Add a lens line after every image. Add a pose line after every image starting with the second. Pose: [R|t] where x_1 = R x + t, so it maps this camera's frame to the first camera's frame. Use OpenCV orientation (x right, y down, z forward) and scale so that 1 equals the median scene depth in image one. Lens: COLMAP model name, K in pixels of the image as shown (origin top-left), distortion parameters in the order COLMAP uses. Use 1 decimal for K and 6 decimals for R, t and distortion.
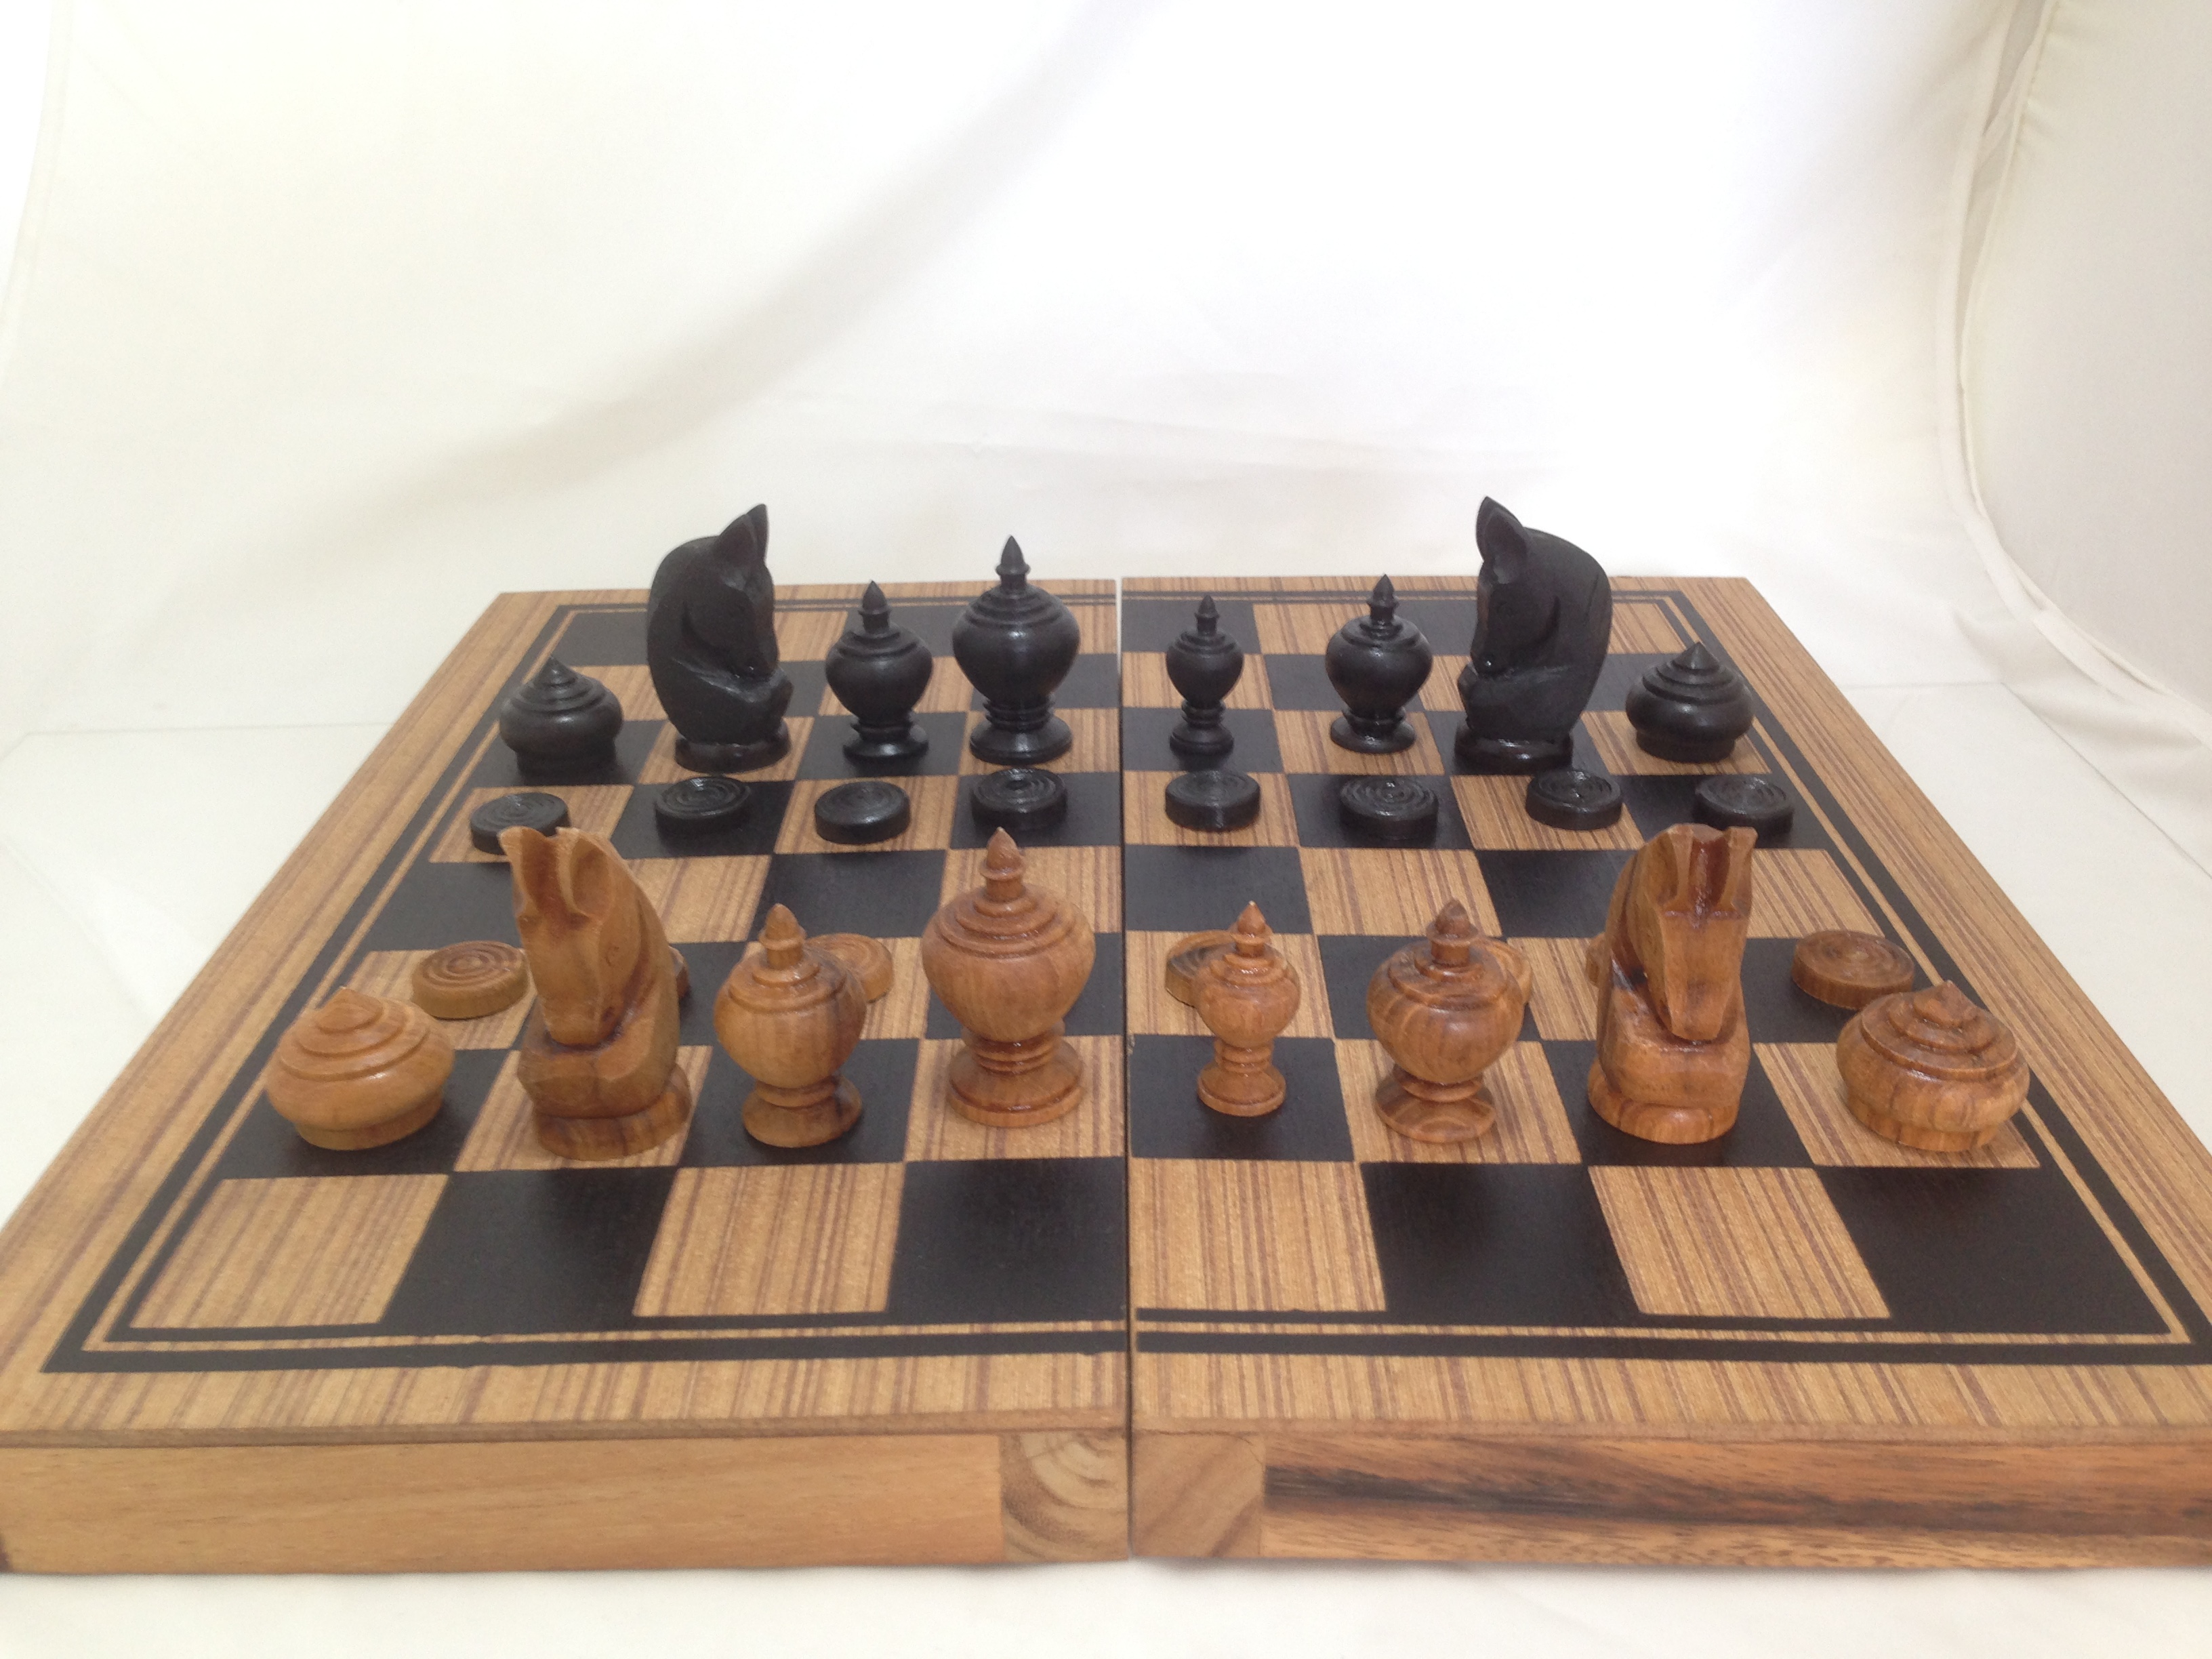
lens RADIAL K [[2118.6, 0, 1106.0], [0, 2118.6, 829.5], [0, 0, 1]] dist [0.096910, -0.003343]
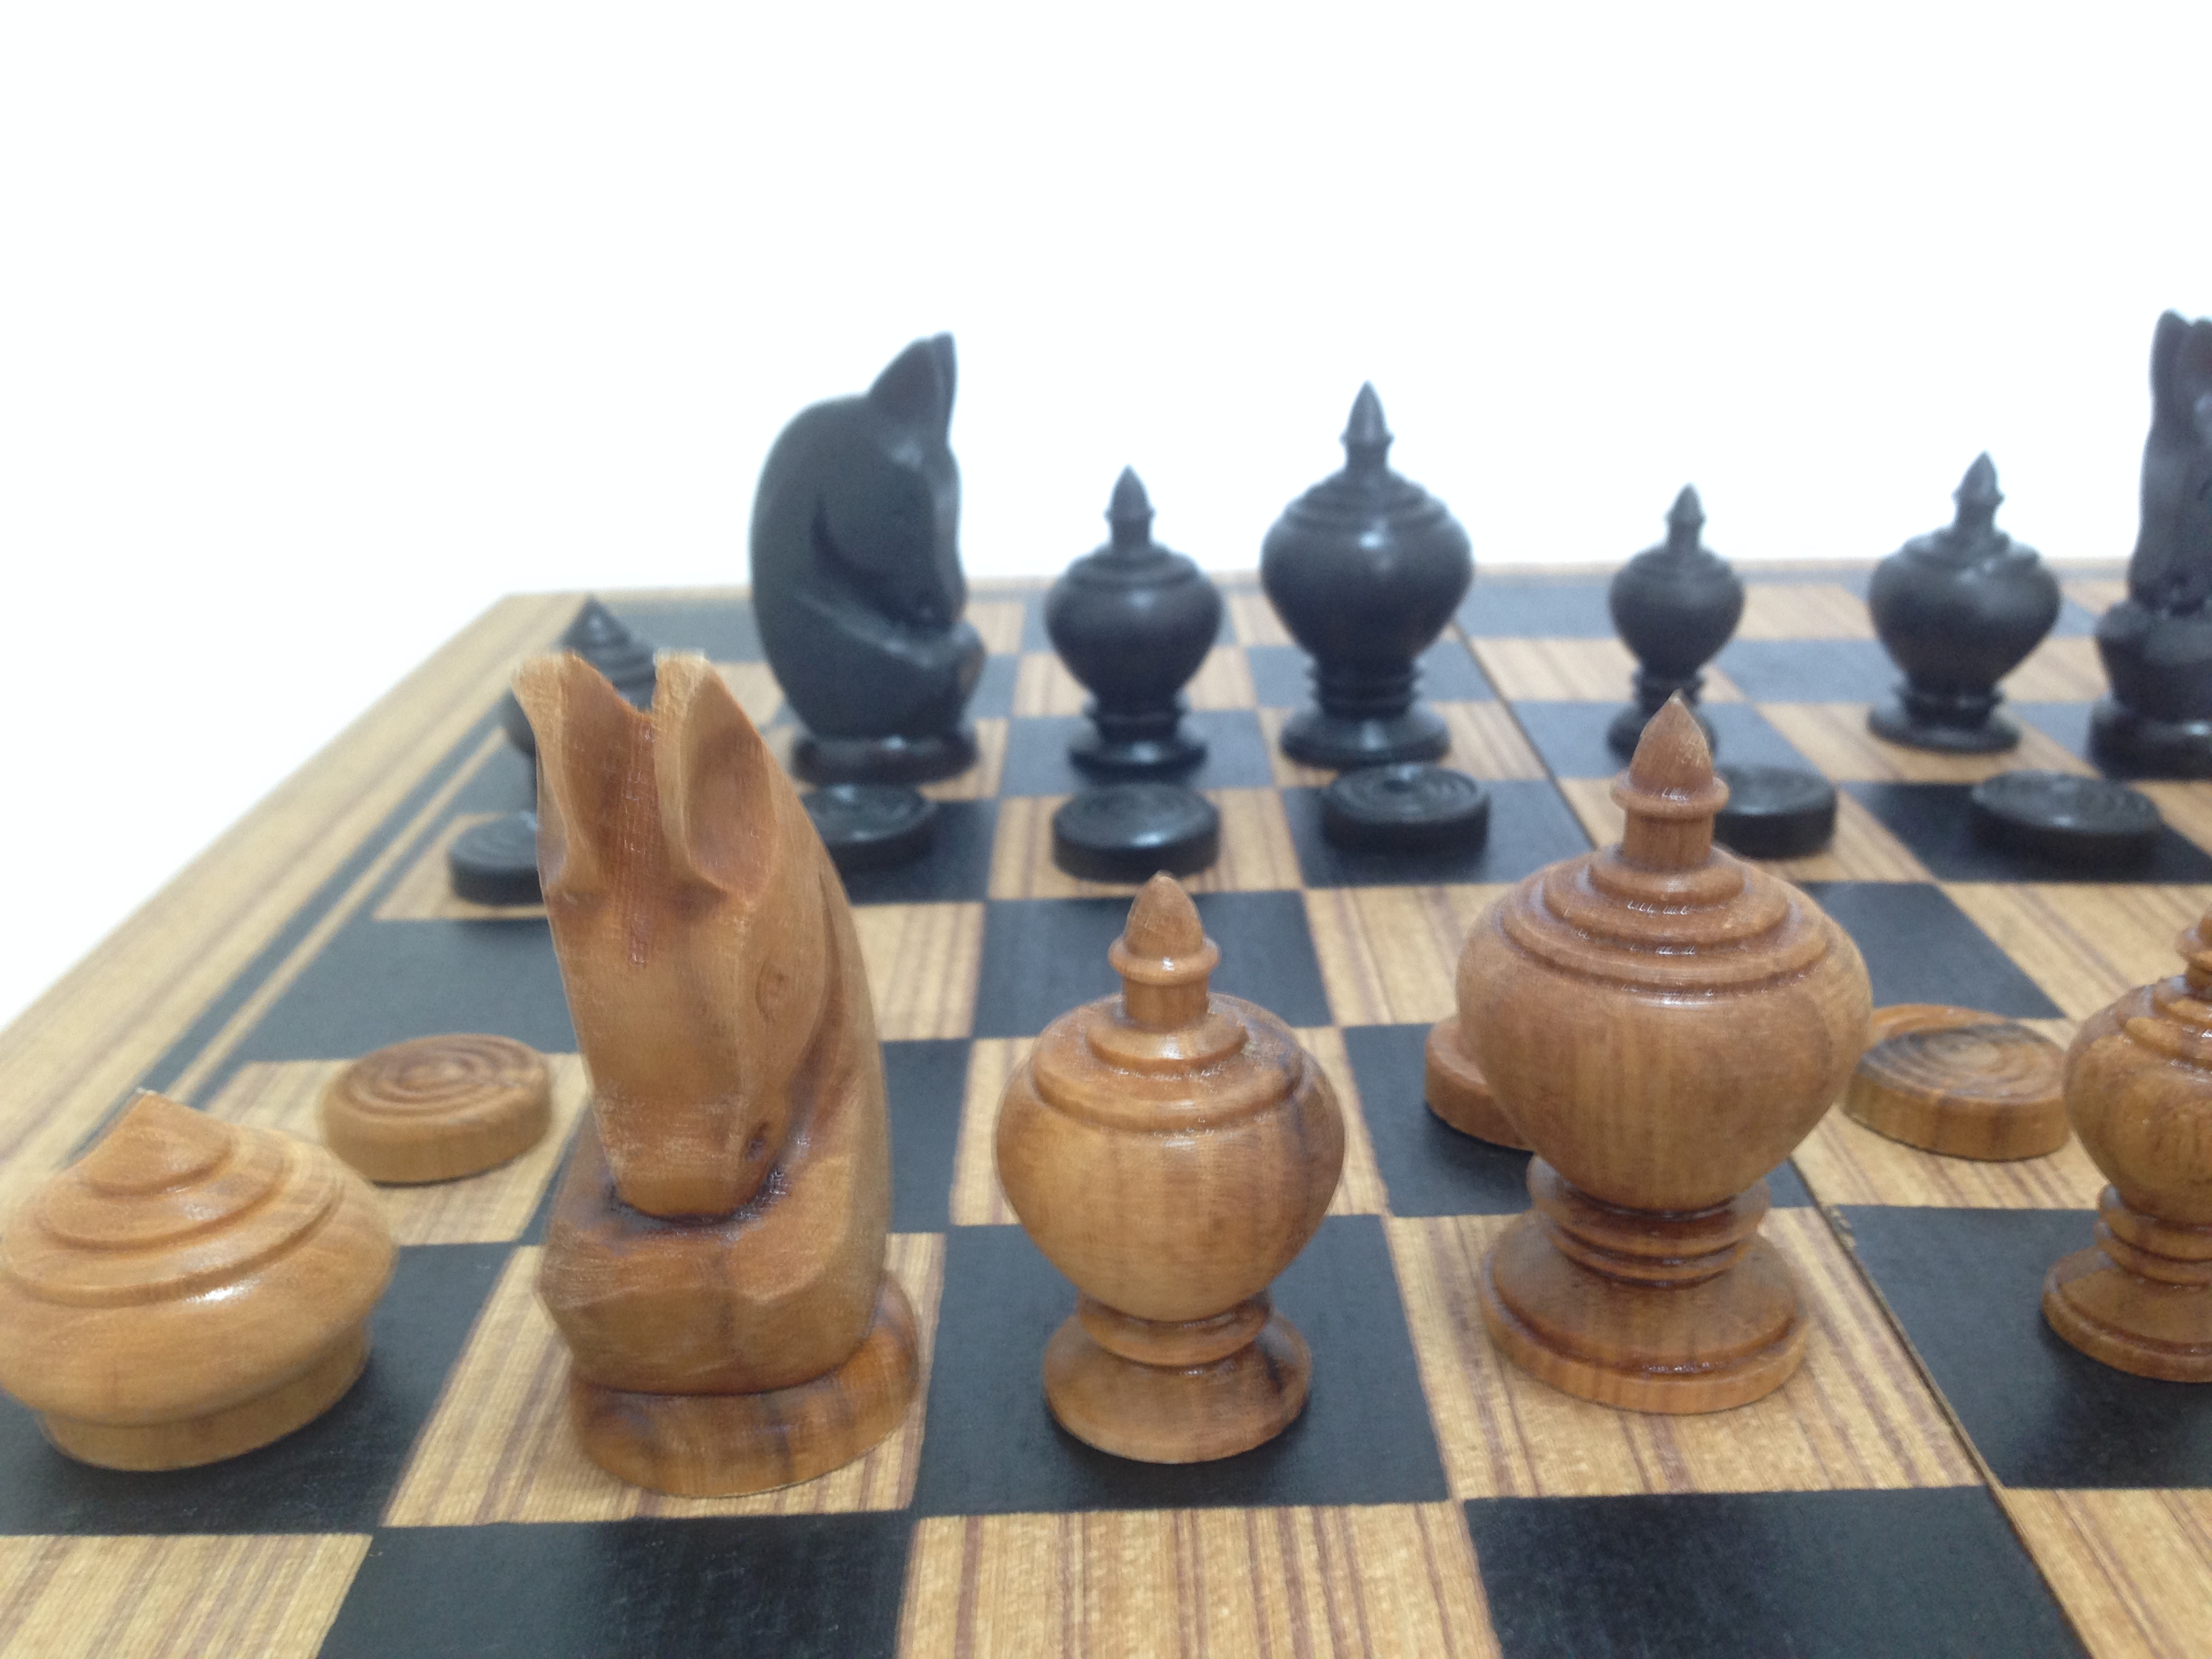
lens RADIAL K [[2188.1, 0, 1106.0], [0, 2188.1, 829.5], [0, 0, 1]] dist [0.131249, -0.310963]
pose [[0.999952, -0.008539, -0.004873, -0.156533], [0.007968, 0.994213, -0.107132, 0.070231], [0.005760, 0.107088, 0.994233, 0.543544]]
